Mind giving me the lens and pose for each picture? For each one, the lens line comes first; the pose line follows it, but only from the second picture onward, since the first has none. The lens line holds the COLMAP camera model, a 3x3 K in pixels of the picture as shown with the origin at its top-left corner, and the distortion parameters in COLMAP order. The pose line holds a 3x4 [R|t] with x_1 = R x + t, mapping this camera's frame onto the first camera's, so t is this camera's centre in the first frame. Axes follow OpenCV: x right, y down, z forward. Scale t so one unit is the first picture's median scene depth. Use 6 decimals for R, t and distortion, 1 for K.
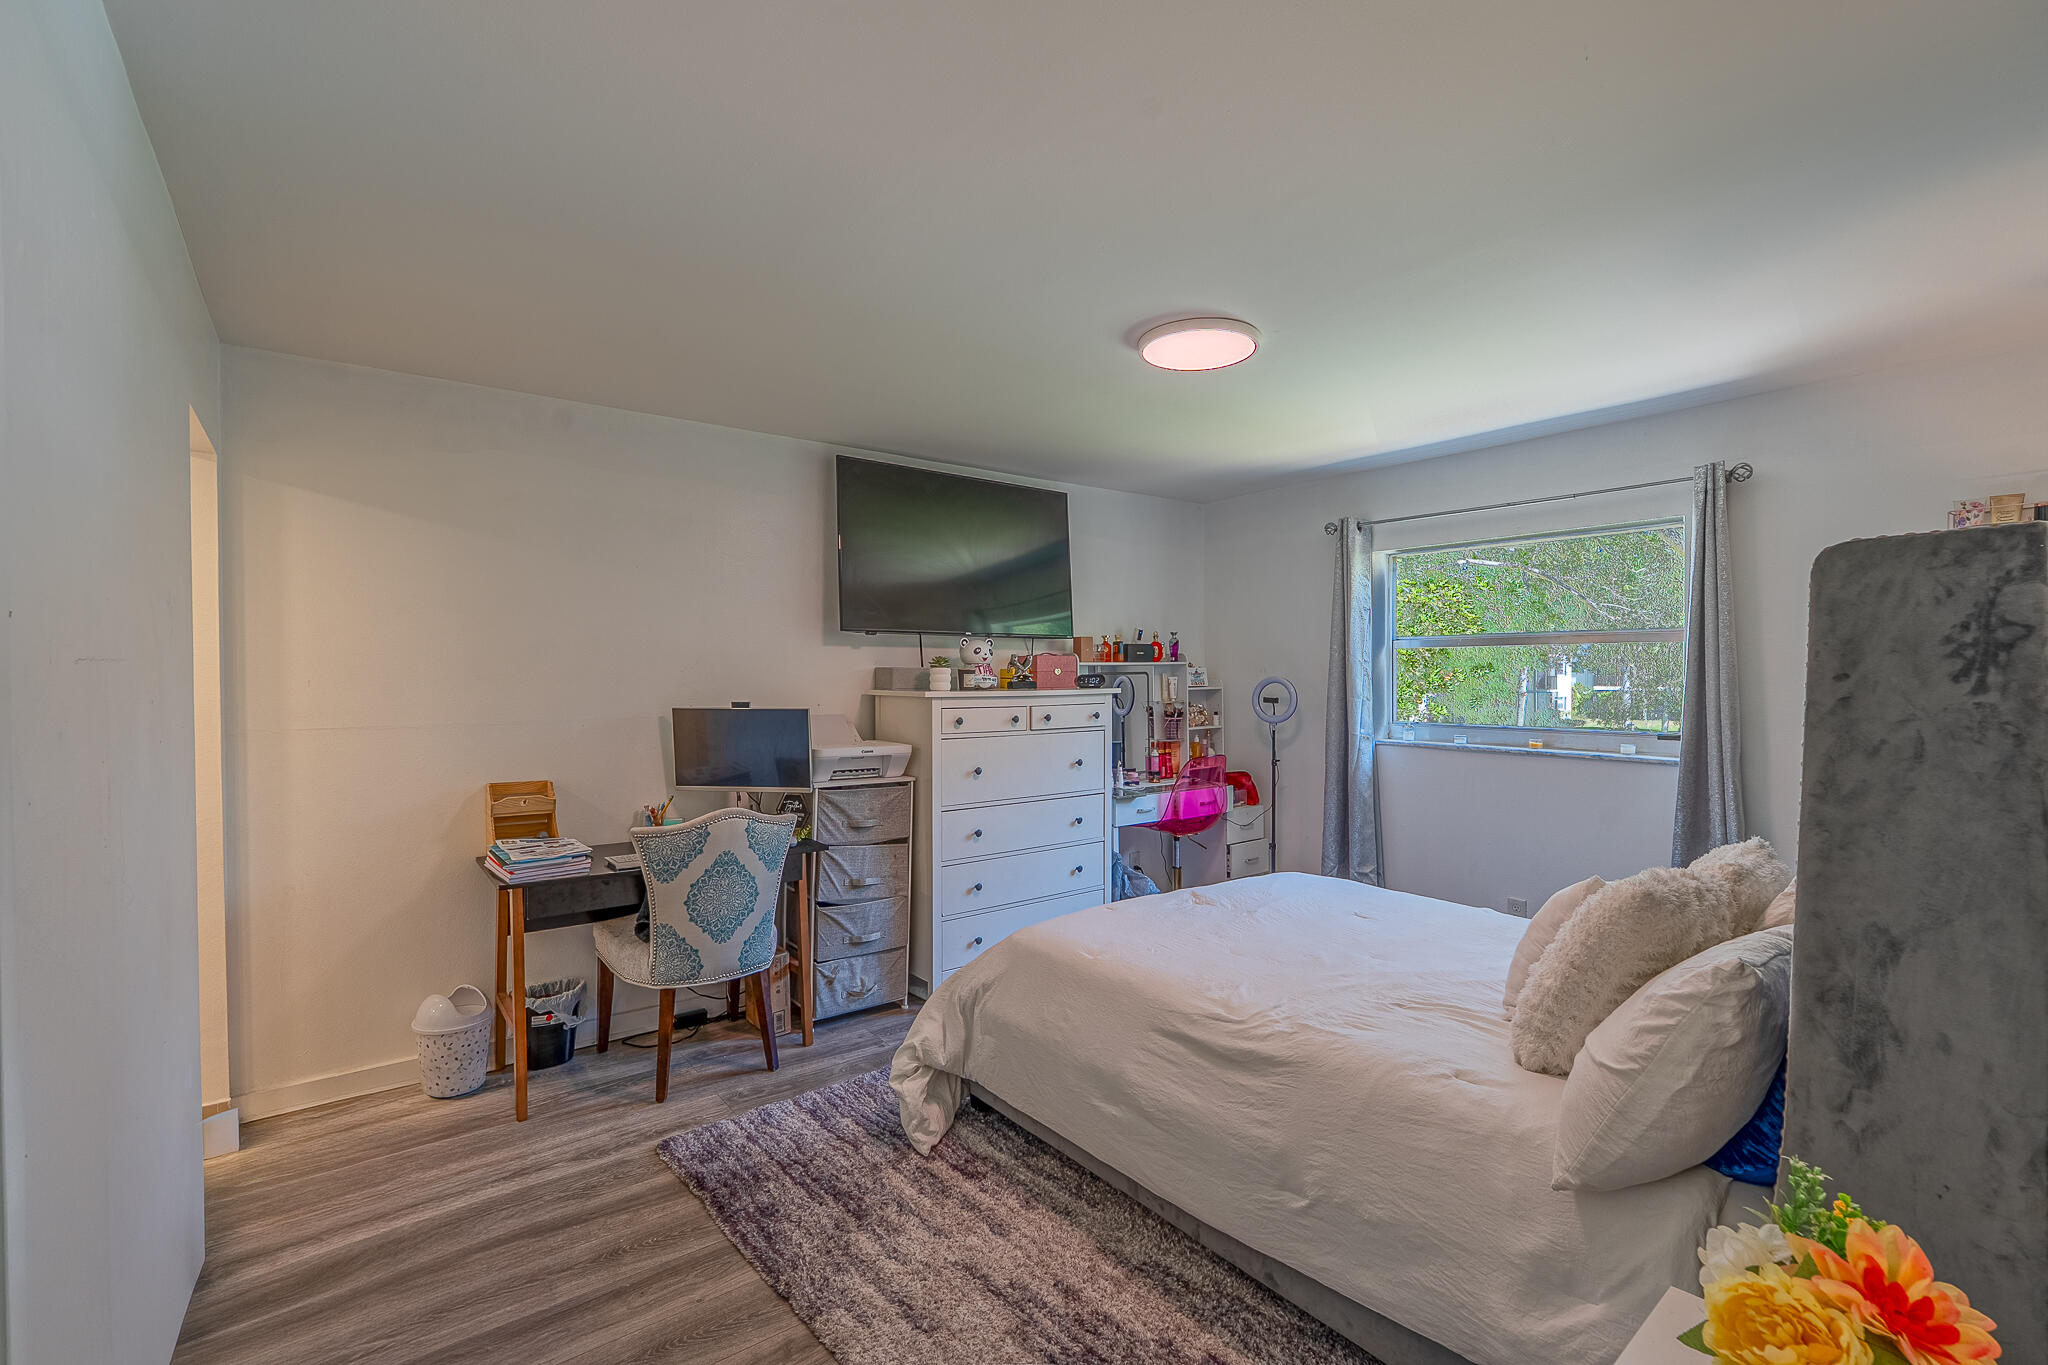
lens RADIAL K [[913.3, 0, 1024.0], [0, 913.3, 682.5], [0, 0, 1]] dist [0.000290, 0.000279]
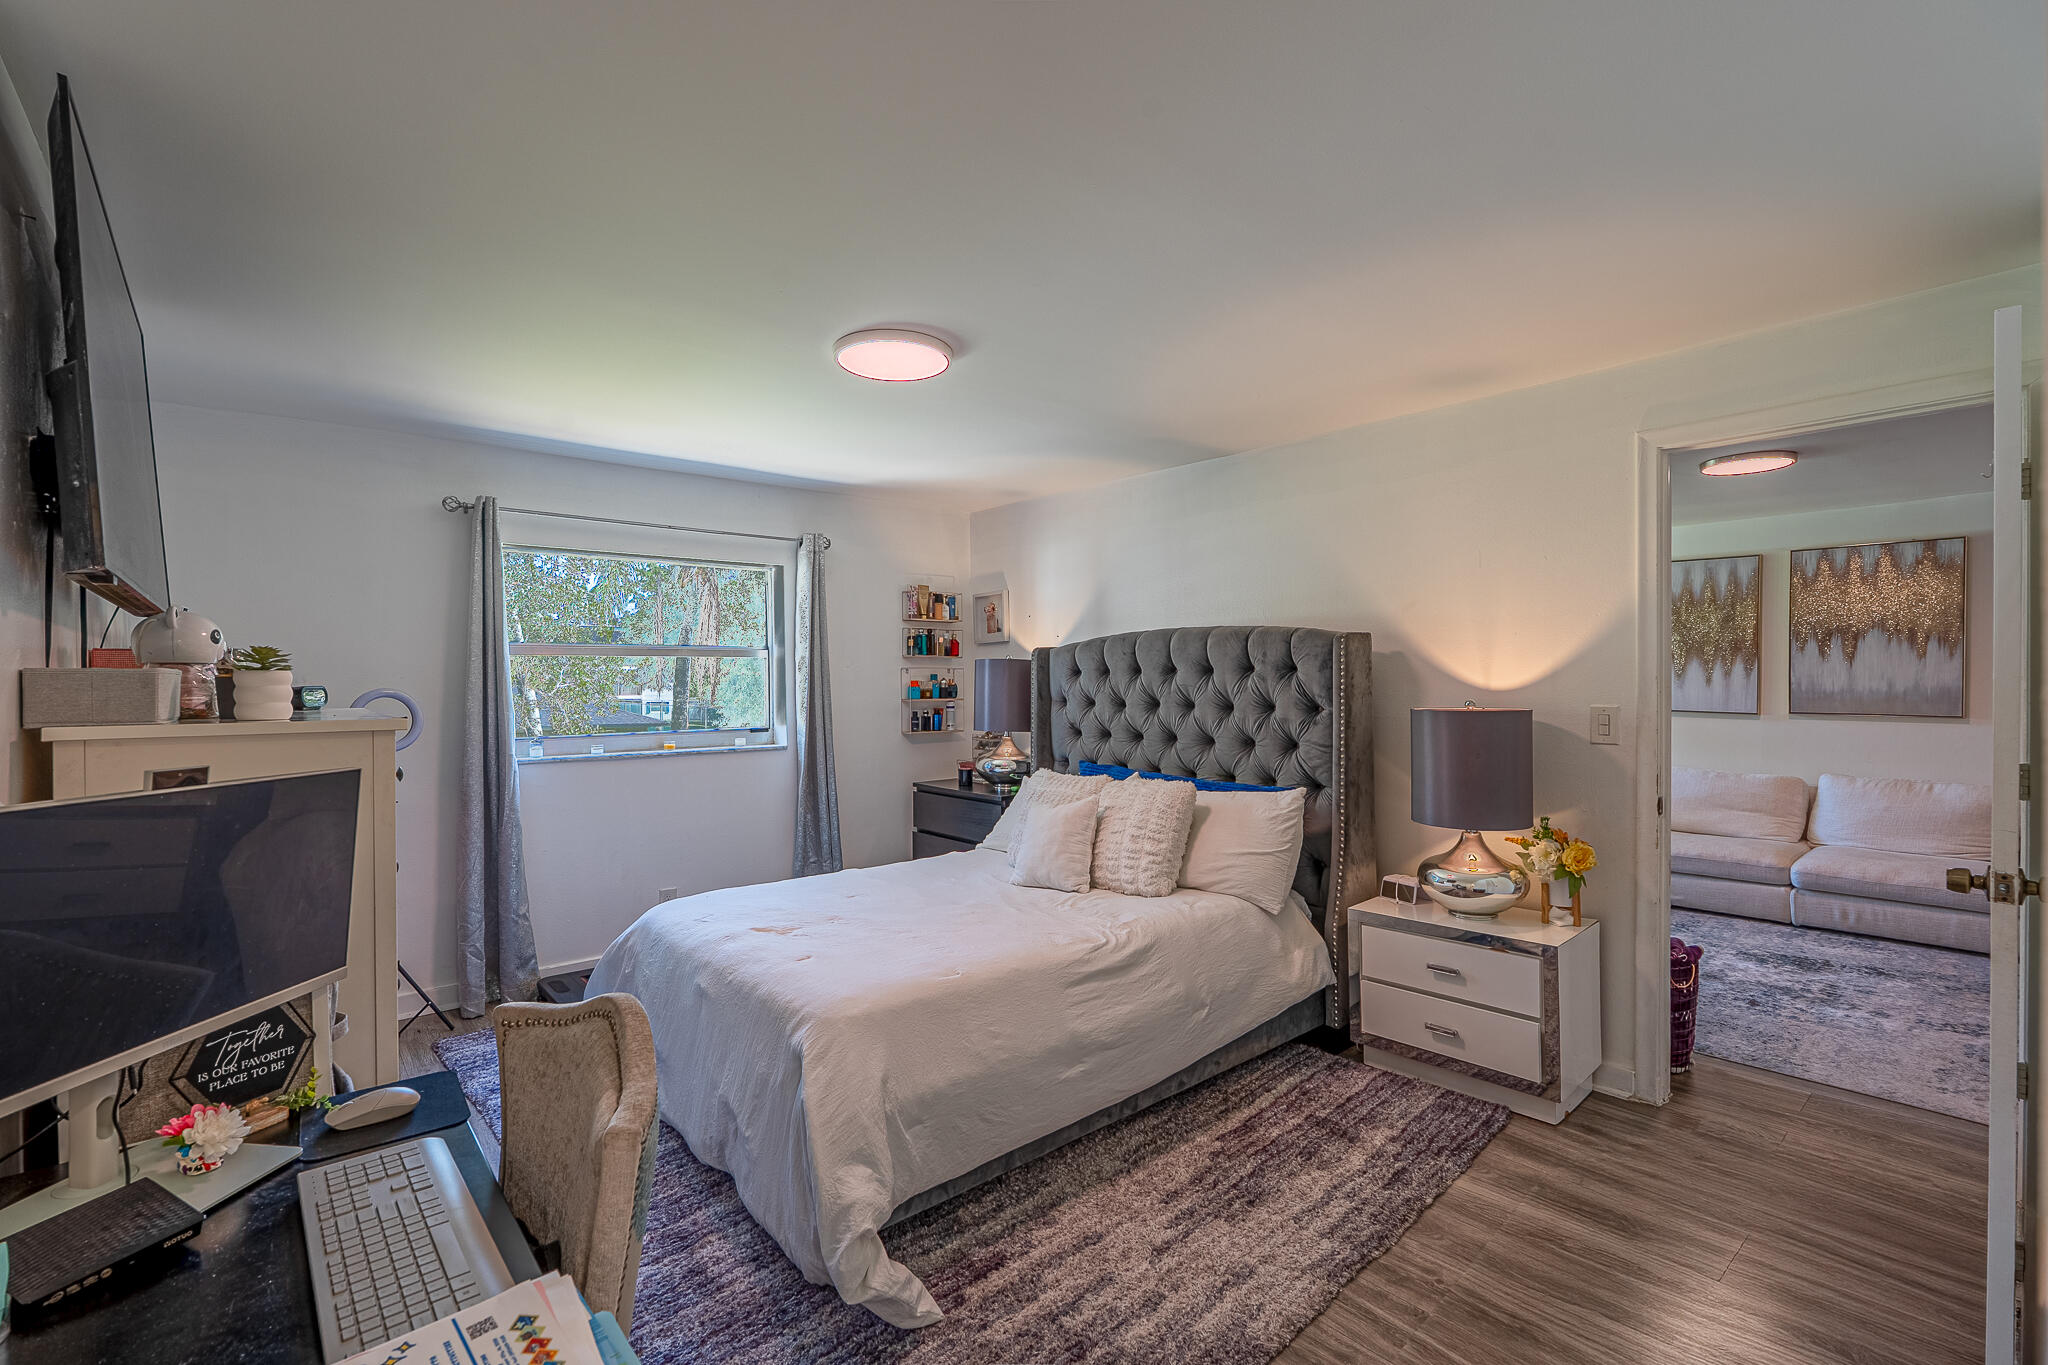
lens RADIAL K [[913.3, 0, 1024.0], [0, 913.3, 682.5], [0, 0, 1]] dist [0.000290, 0.000279]
pose [[-0.065006, 0.000235, 0.997885, -0.960693], [0.015499, 0.999880, 0.000774, -0.006723], [-0.997765, 0.015516, -0.065001, 1.071241]]
